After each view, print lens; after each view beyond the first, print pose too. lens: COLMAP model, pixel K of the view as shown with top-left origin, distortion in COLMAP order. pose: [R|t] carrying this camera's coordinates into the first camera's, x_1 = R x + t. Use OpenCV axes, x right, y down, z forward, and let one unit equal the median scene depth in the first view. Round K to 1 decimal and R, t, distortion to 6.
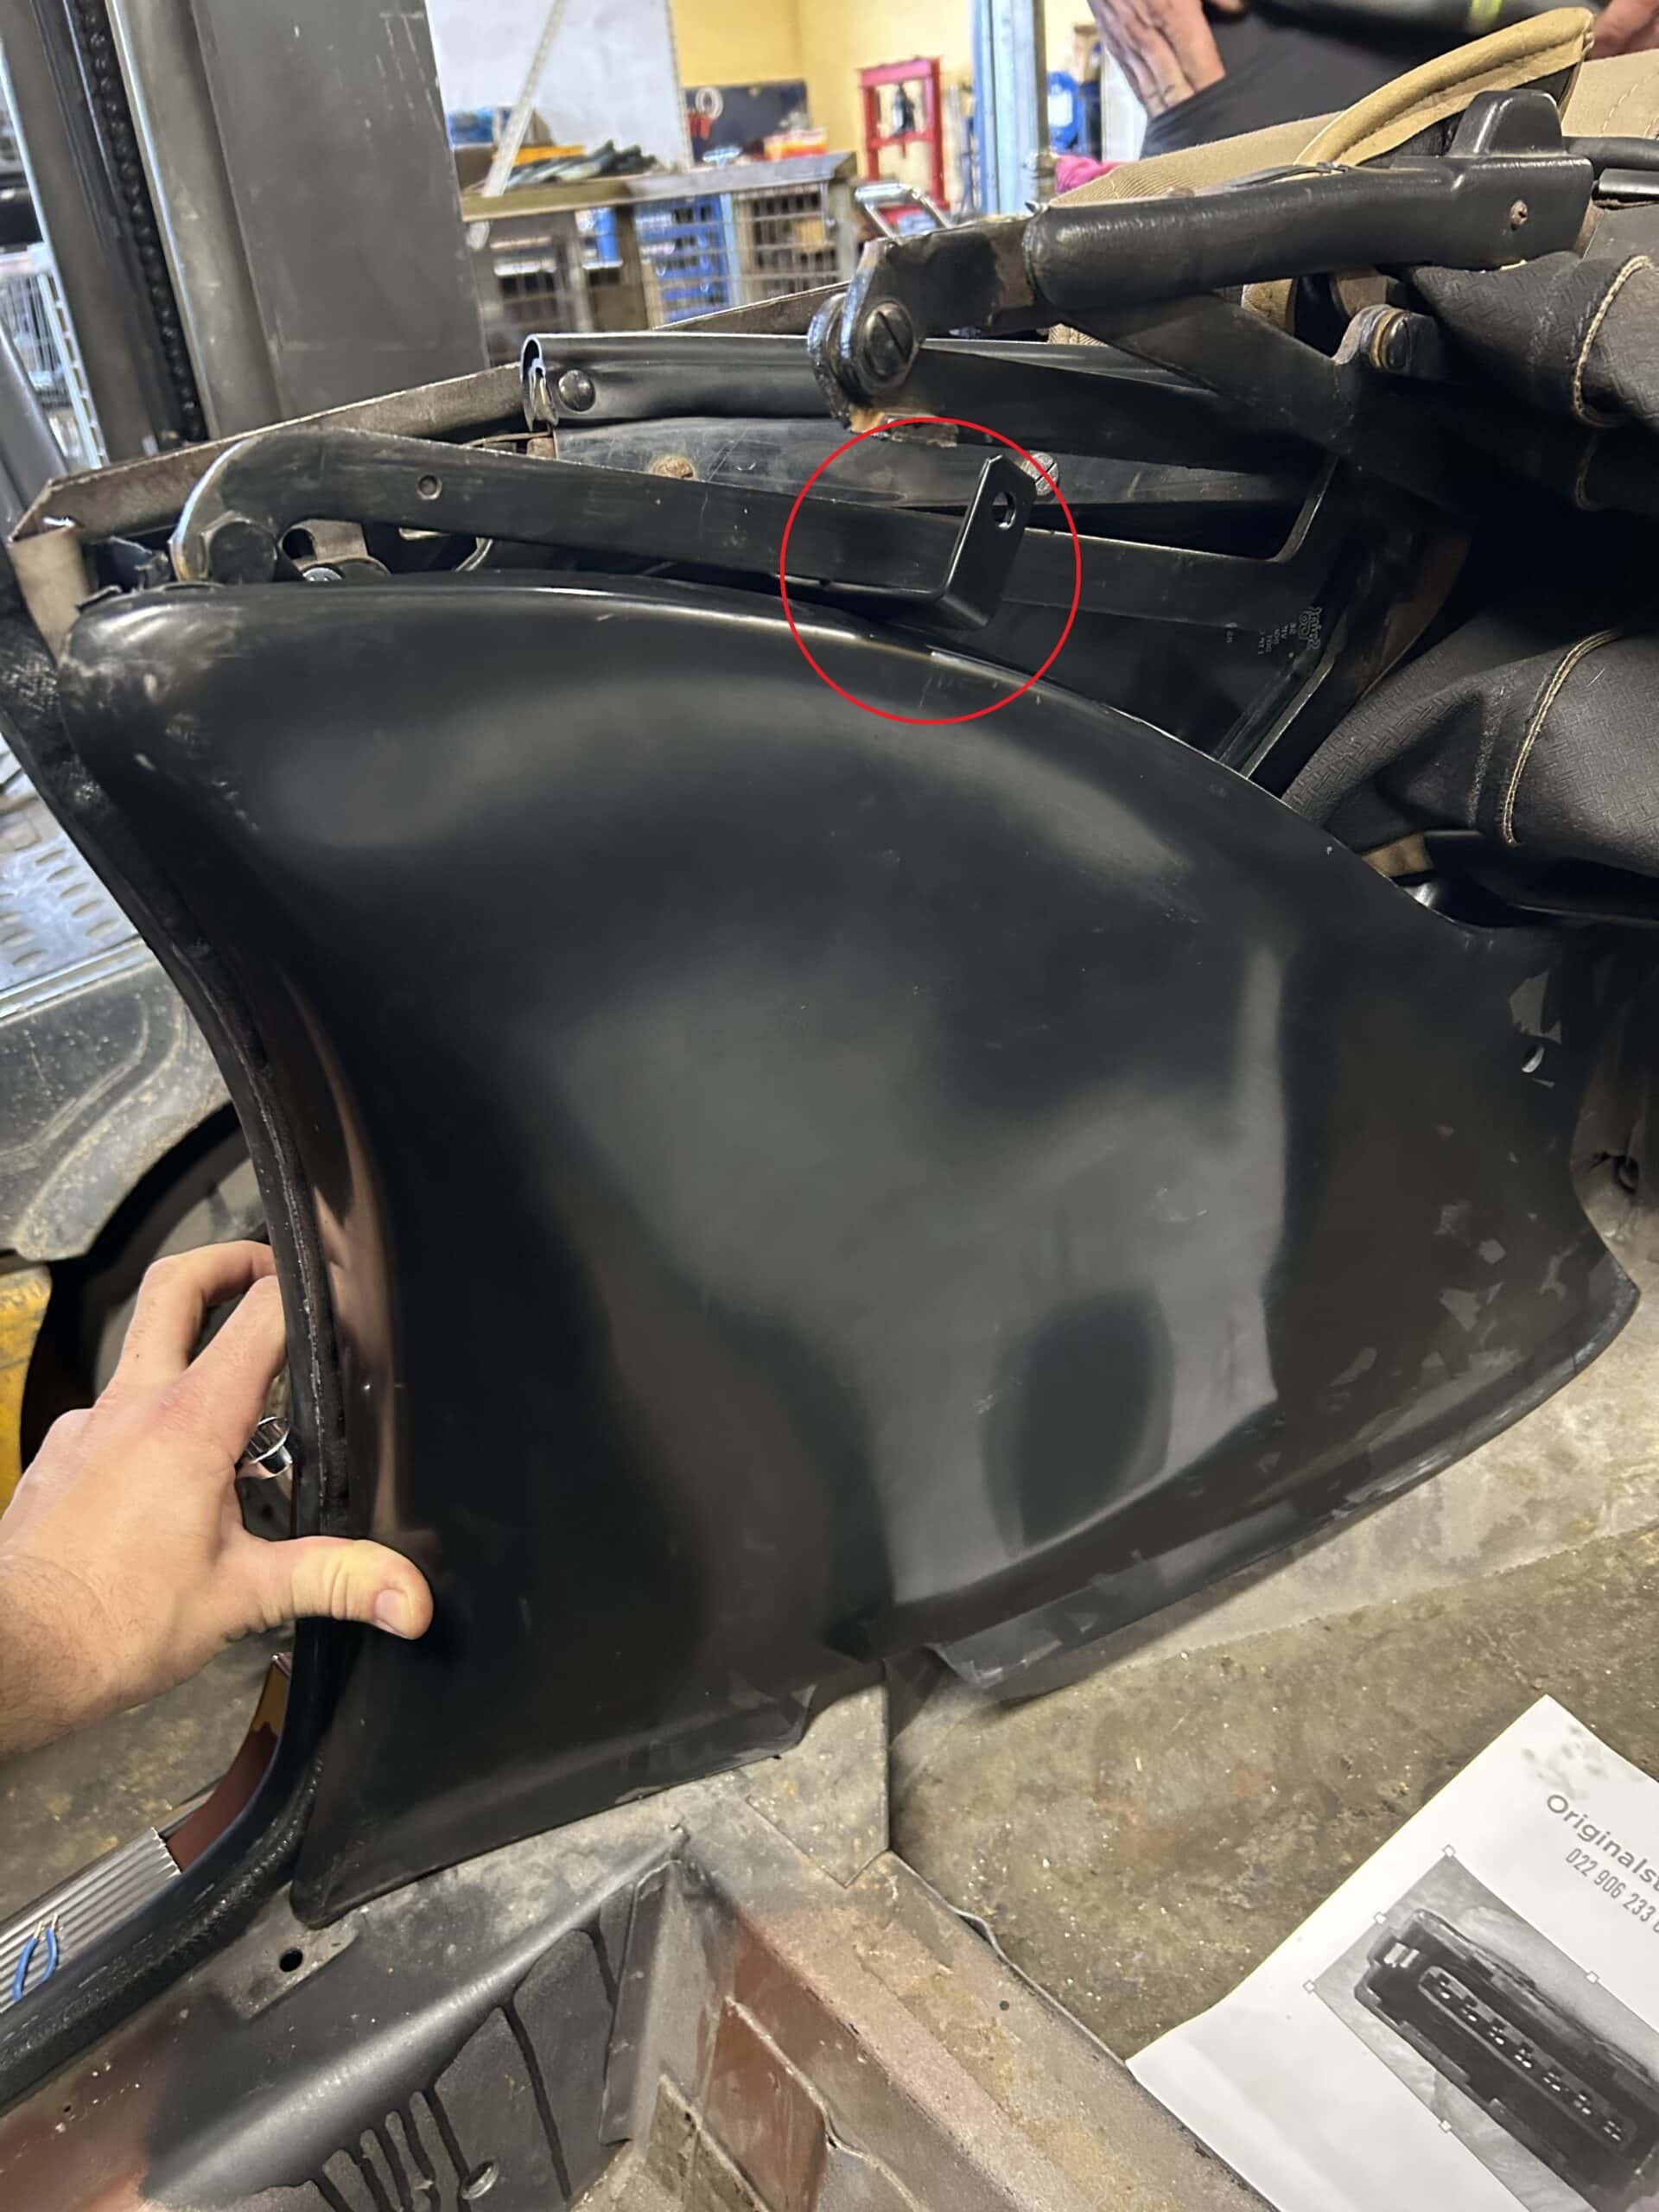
lens RADIAL K [[1683.6, 0, 829.5], [0, 1683.6, 1106.0], [0, 0, 1]] dist [0.087424, -0.129046]
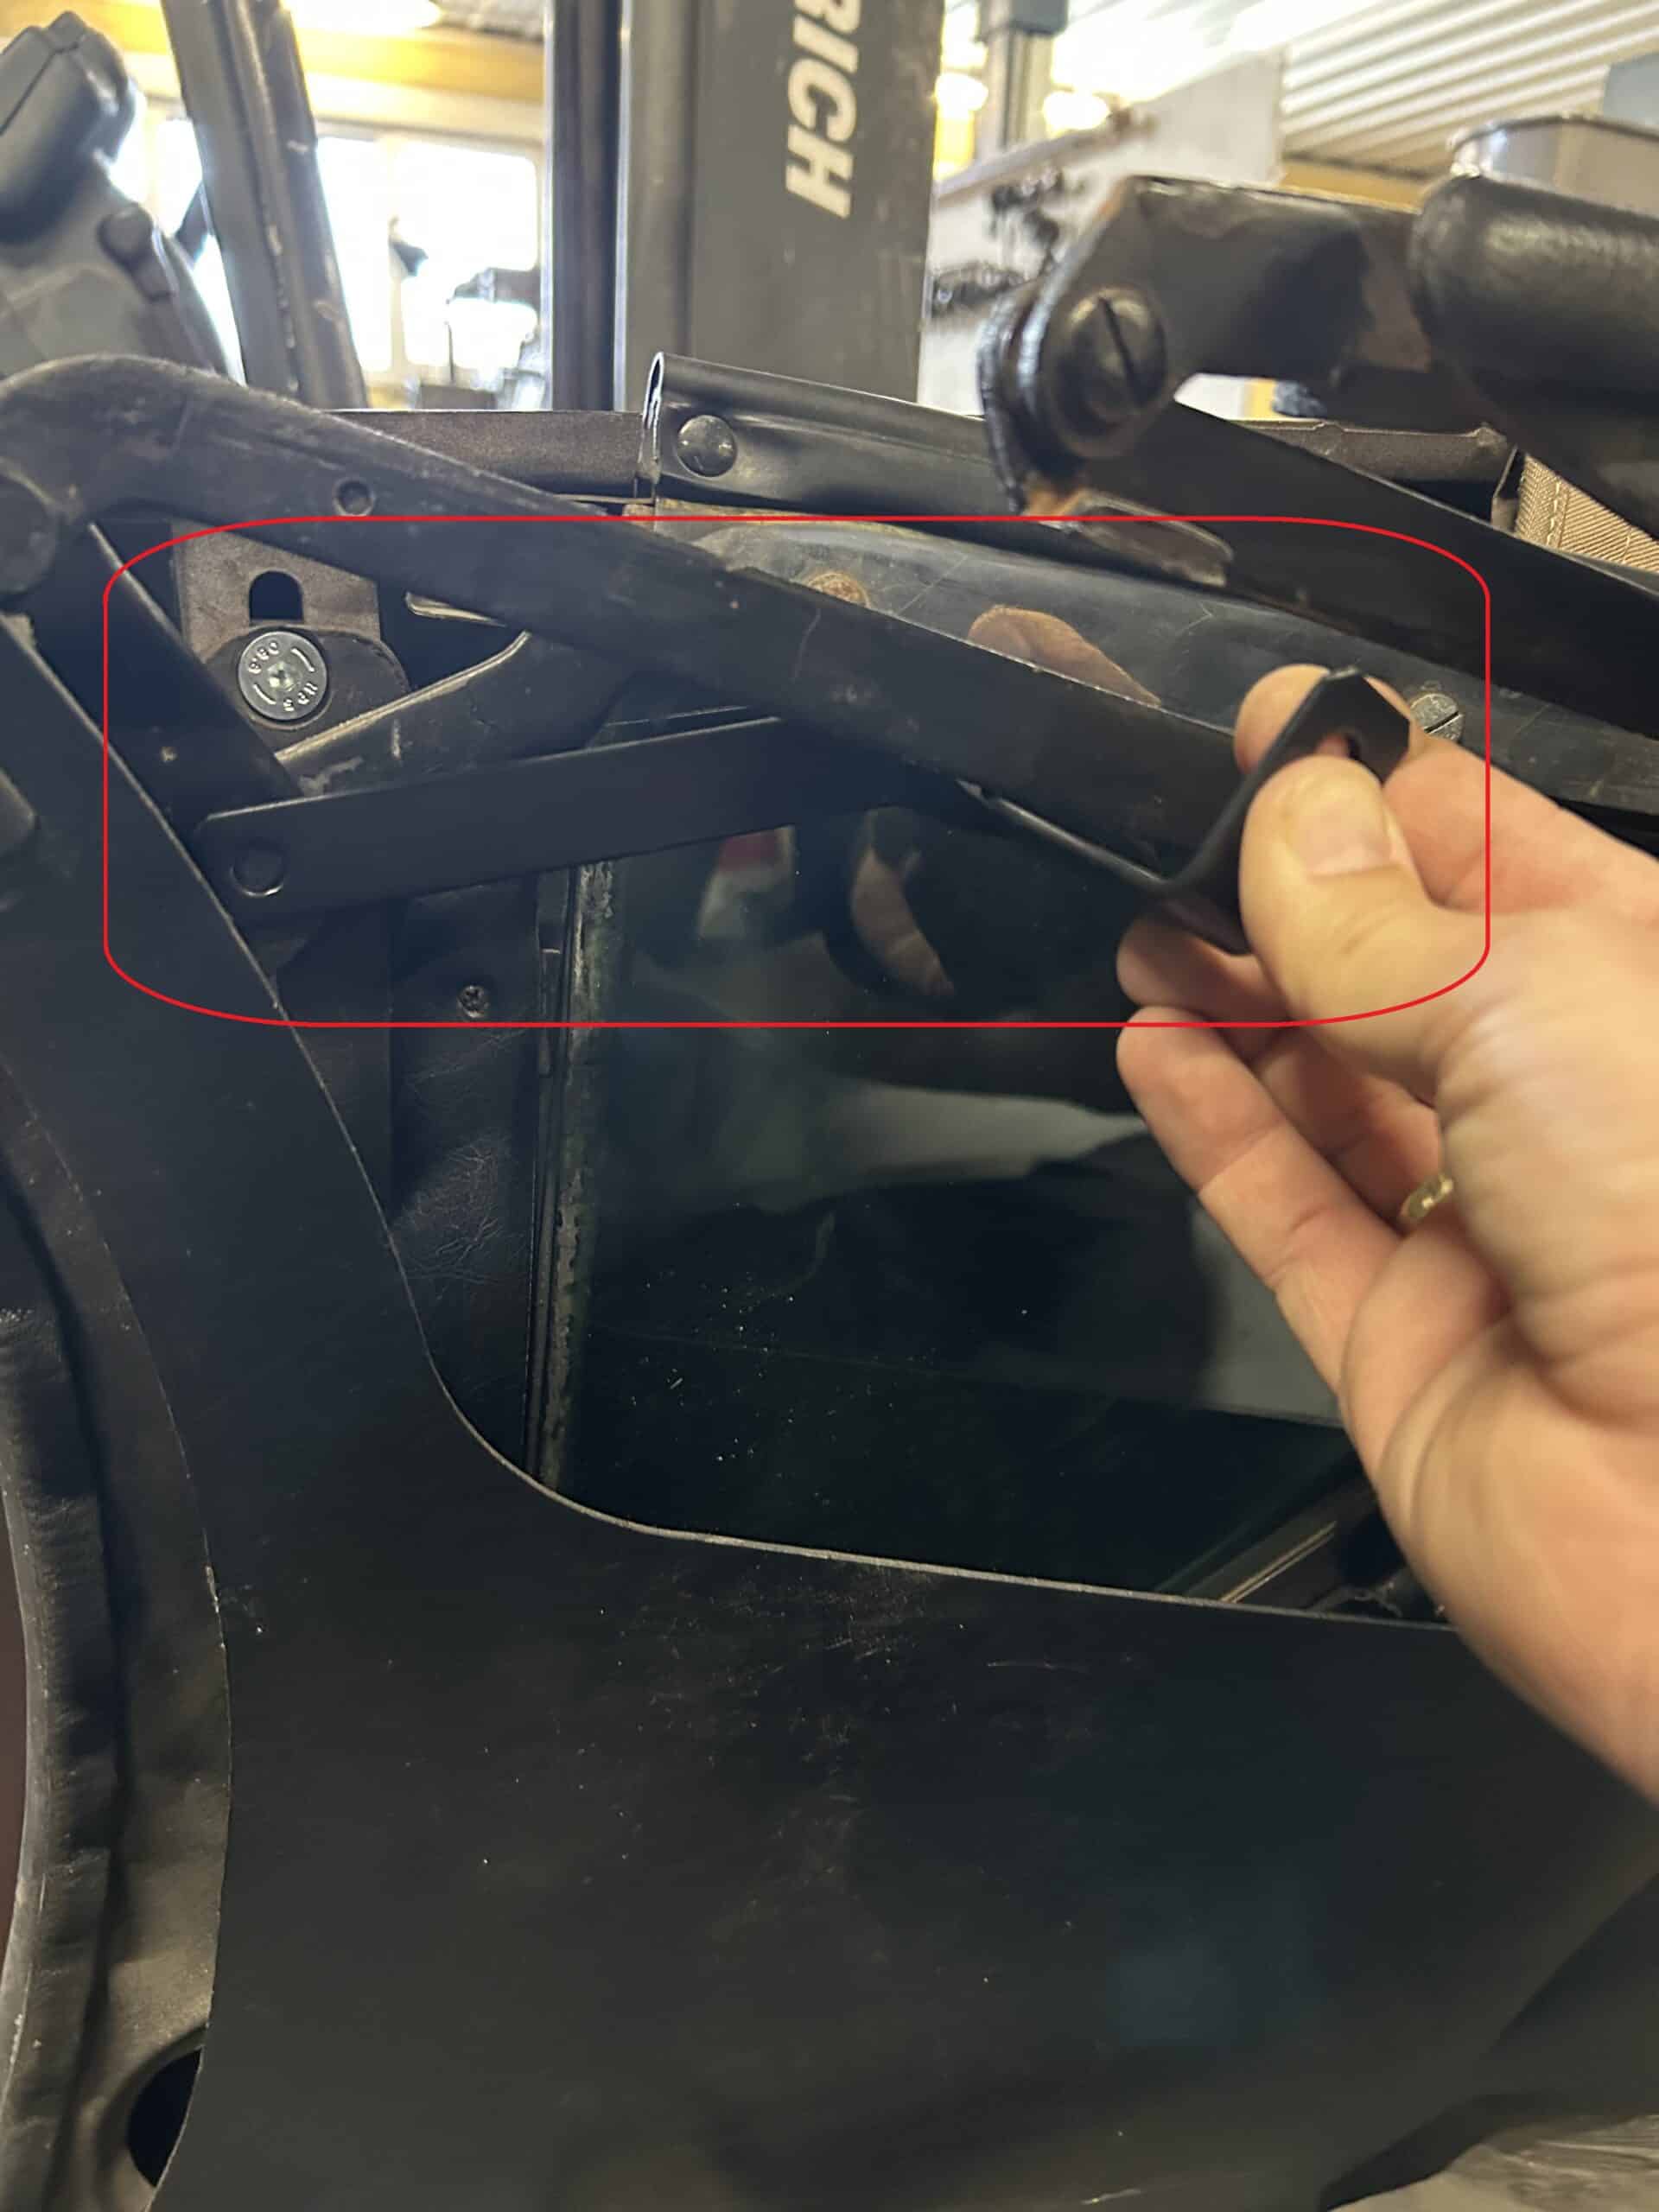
lens RADIAL K [[1709.3, 0, 829.5], [0, 1709.3, 1106.0], [0, 0, 1]] dist [-0.000886, -0.006550]
pose [[0.941852, 0.247335, -0.227463, 0.120930], [-0.278932, 0.952936, -0.118782, -0.131112], [0.187379, 0.175322, 0.966515, 0.479735]]
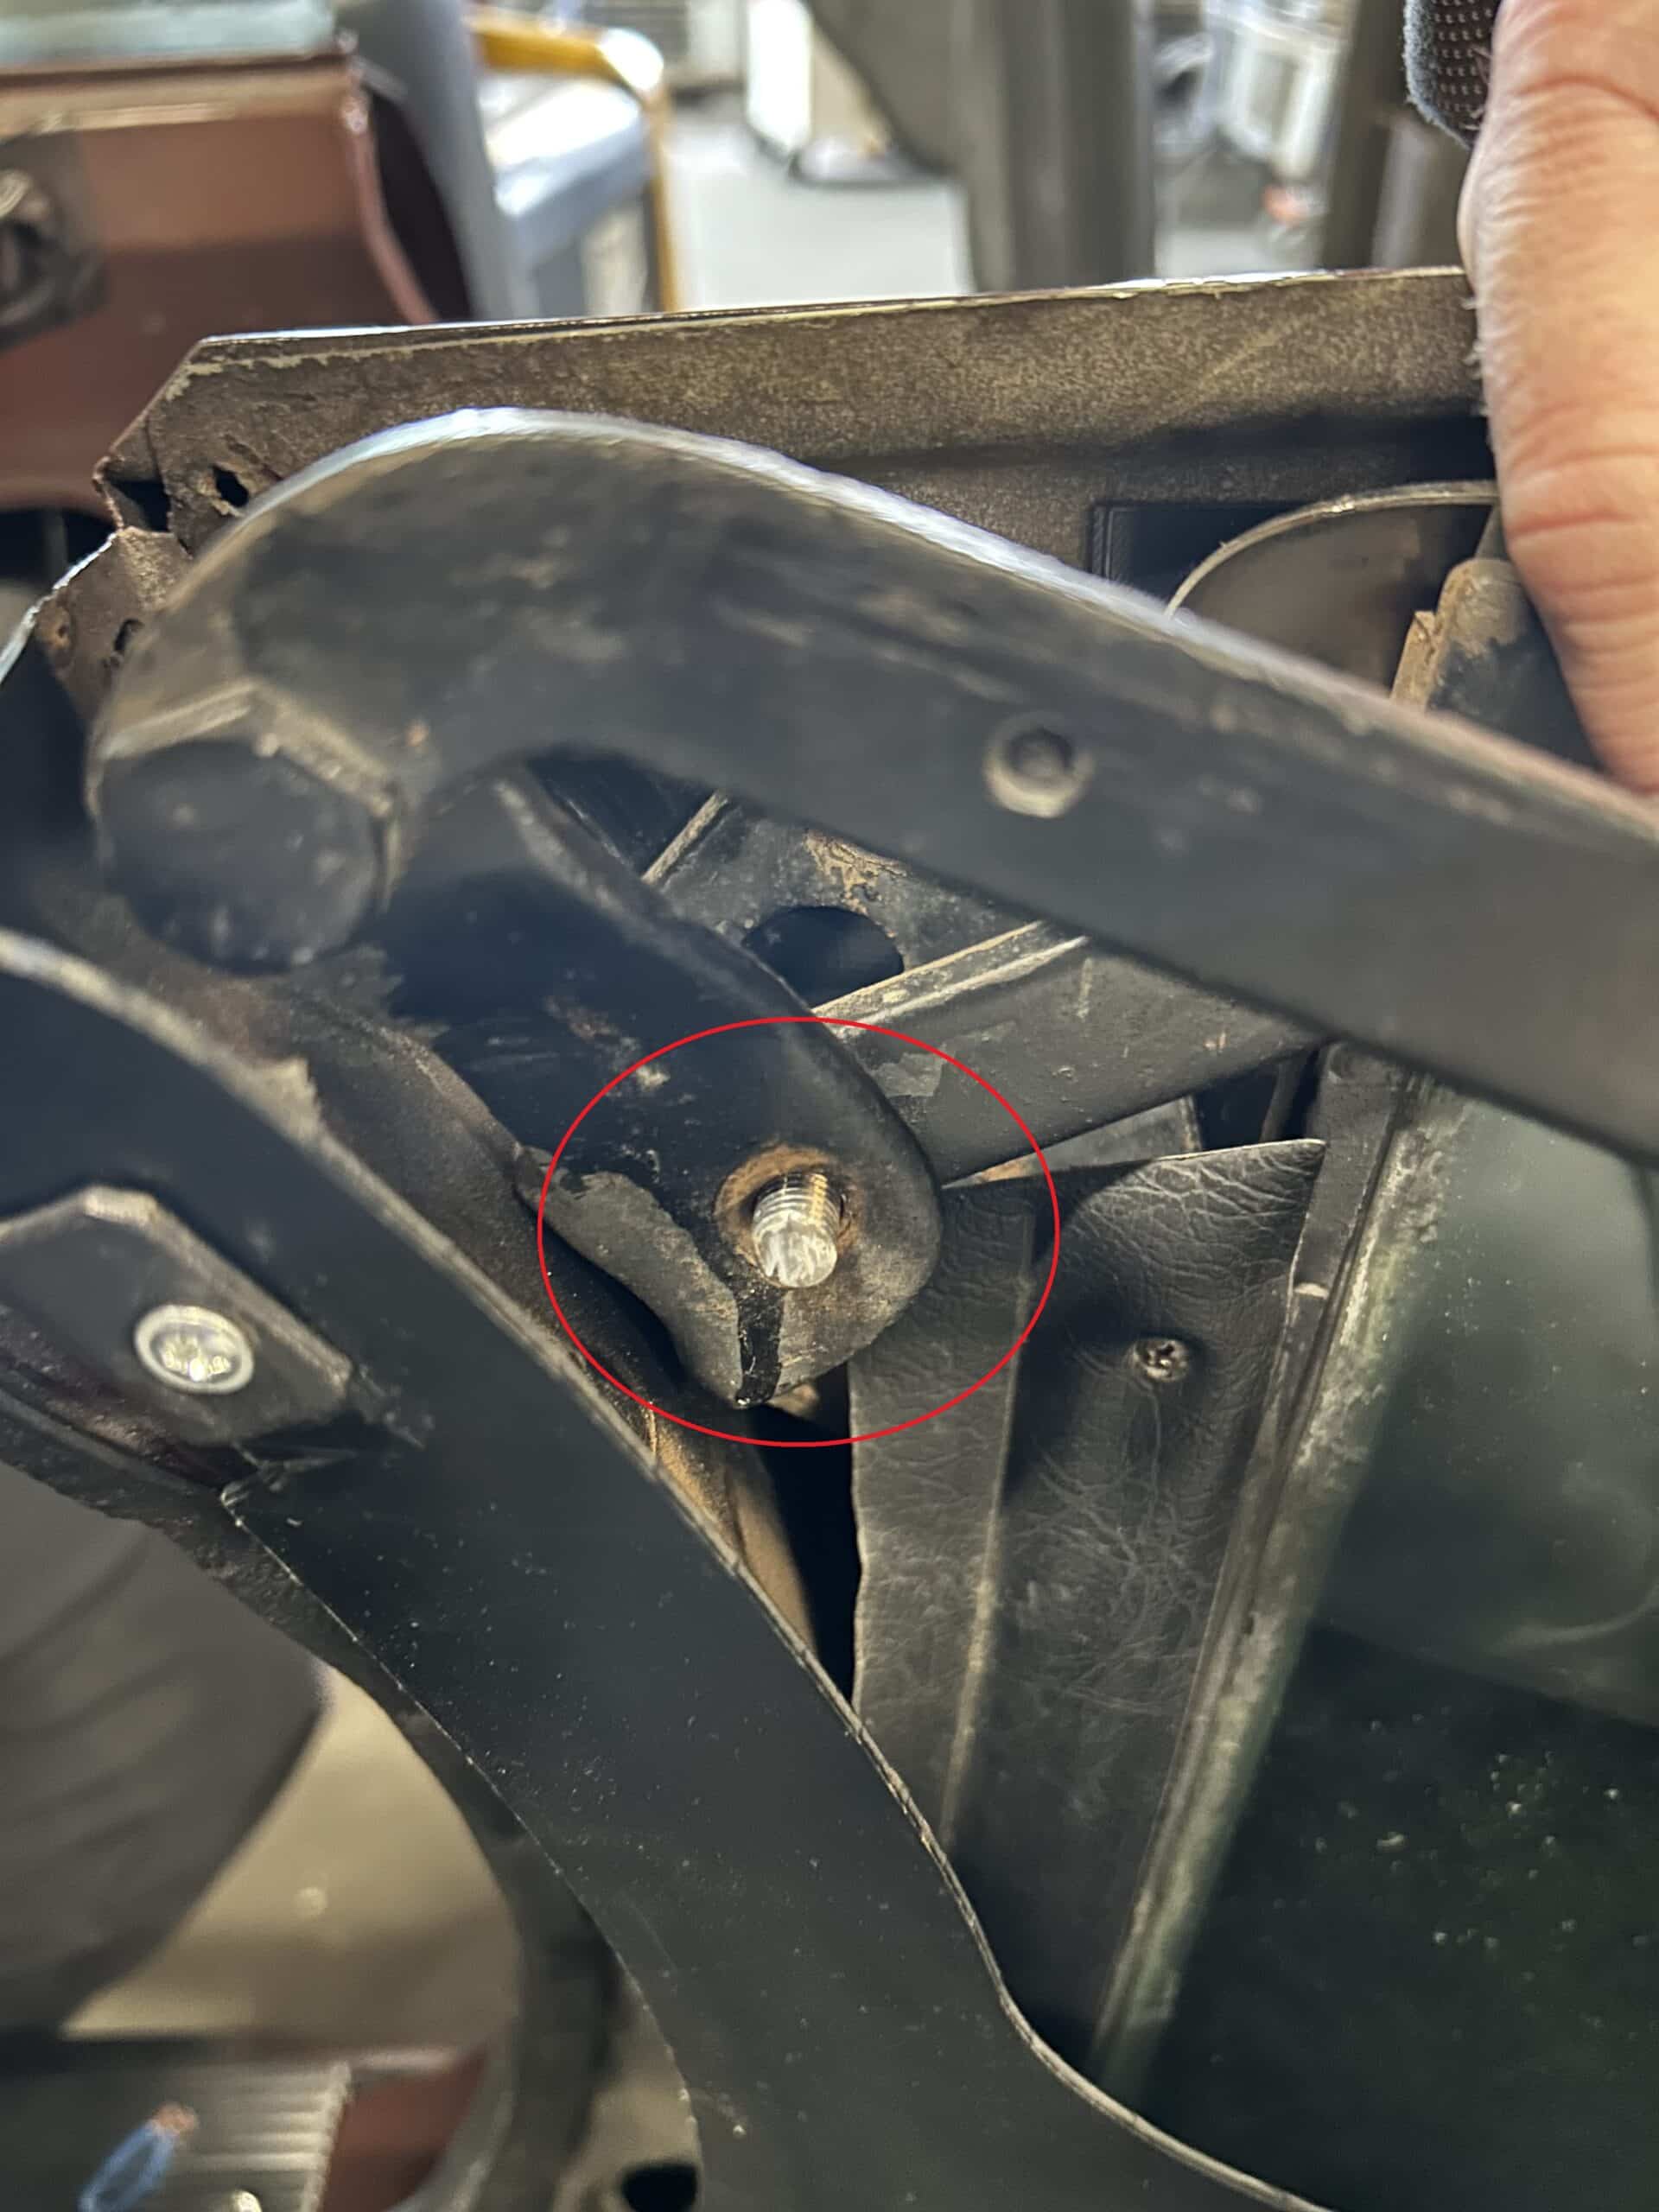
lens RADIAL K [[1699.1, 0, 859.1], [0, 1699.1, 1058.7], [0, 0, 1]] dist [-0.031361, -0.000617]
pose [[0.771845, 0.457592, -0.441434, -0.127213], [-0.382969, 0.888804, 0.251718, -0.380246], [0.507533, -0.025232, 0.861263, 0.778598]]
